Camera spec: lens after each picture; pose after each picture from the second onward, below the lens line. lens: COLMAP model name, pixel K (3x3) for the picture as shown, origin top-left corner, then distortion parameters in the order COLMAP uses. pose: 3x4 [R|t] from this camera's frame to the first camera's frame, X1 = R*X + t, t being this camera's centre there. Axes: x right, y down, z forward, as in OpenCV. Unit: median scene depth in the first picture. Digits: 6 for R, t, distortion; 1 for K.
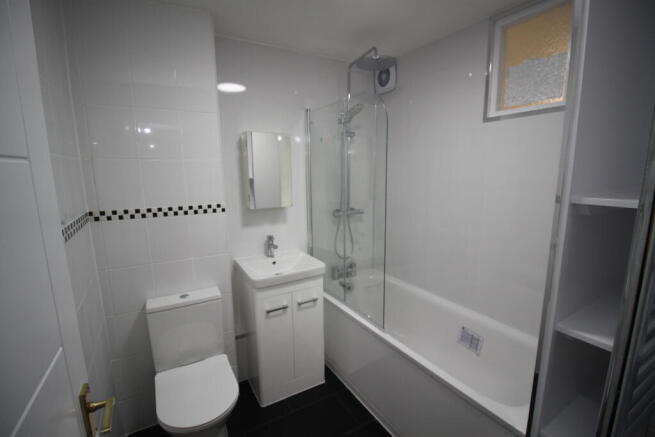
lens RADIAL K [[302.6, 0, 325.3], [0, 302.6, 220.7], [0, 0, 1]] dist [0.003635, -0.013761]
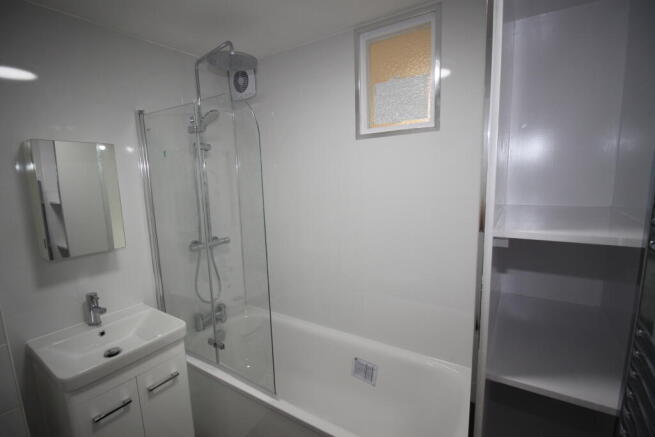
lens RADIAL K [[302.6, 0, 325.3], [0, 302.6, 220.7], [0, 0, 1]] dist [0.003635, -0.013761]
pose [[0.891629, -0.079315, 0.445765, -0.005881], [0.094851, 0.995412, -0.012609, -0.056166], [-0.442720, 0.053524, 0.895061, 0.169285]]
